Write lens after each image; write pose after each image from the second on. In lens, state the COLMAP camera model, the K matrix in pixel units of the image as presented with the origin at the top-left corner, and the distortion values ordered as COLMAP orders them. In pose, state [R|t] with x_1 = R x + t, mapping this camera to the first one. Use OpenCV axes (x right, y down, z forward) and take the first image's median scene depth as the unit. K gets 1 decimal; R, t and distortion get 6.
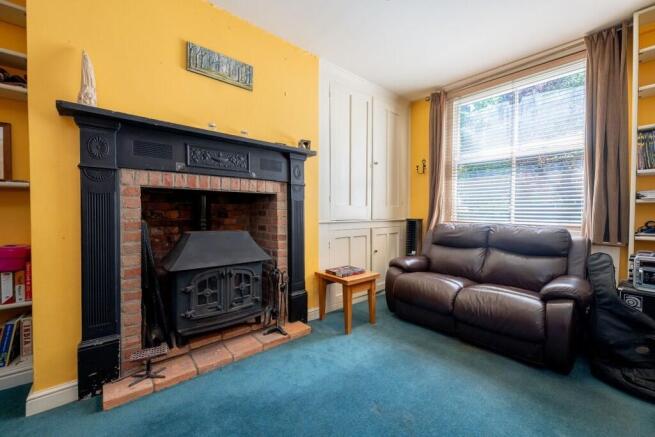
lens RADIAL K [[260.5, 0, 330.4], [0, 260.5, 214.7], [0, 0, 1]] dist [0.002431, 0.000020]
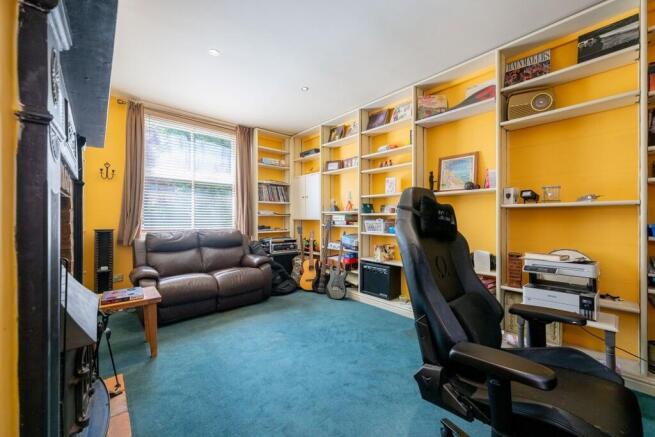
lens RADIAL K [[260.5, 0, 330.2], [0, 260.5, 219.5], [0, 0, 1]] dist [0.002431, 0.000020]
pose [[-0.024463, -0.001785, 0.999699, -0.773752], [0.016320, 0.999864, 0.002184, -0.010811], [-0.999568, 0.016368, -0.024430, 0.362695]]
